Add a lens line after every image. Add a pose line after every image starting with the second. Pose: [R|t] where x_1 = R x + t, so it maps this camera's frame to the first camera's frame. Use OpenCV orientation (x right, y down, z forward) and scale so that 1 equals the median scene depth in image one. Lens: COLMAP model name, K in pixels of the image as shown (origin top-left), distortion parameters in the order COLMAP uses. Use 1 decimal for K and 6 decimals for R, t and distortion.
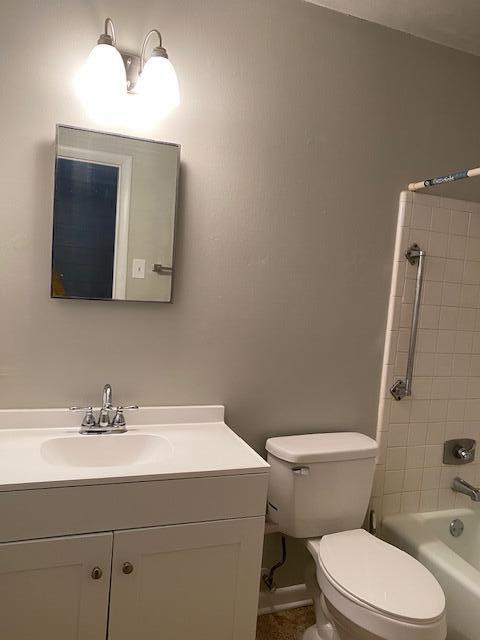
lens RADIAL K [[490.8, 0, 238.5], [0, 490.8, 323.1], [0, 0, 1]] dist [0.015483, -0.016088]
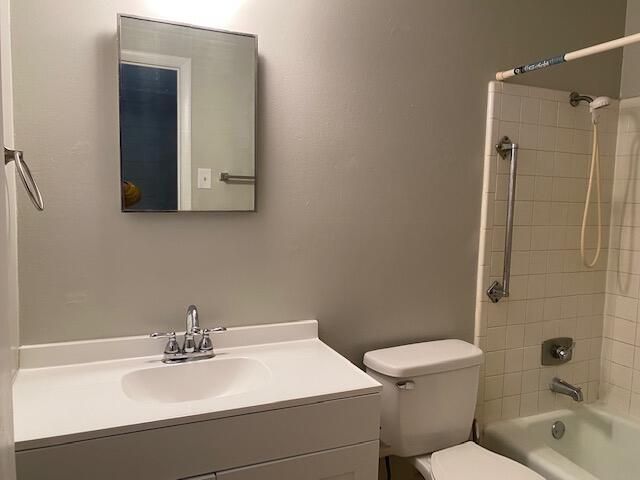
lens RADIAL K [[490.8, 0, 321.4], [0, 490.8, 236.9], [0, 0, 1]] dist [0.015483, -0.016088]
pose [[0.996788, -0.054210, 0.058941, -0.064329], [0.053560, 0.998486, 0.012544, 0.000851], [-0.059531, -0.009347, 0.998183, 0.078110]]
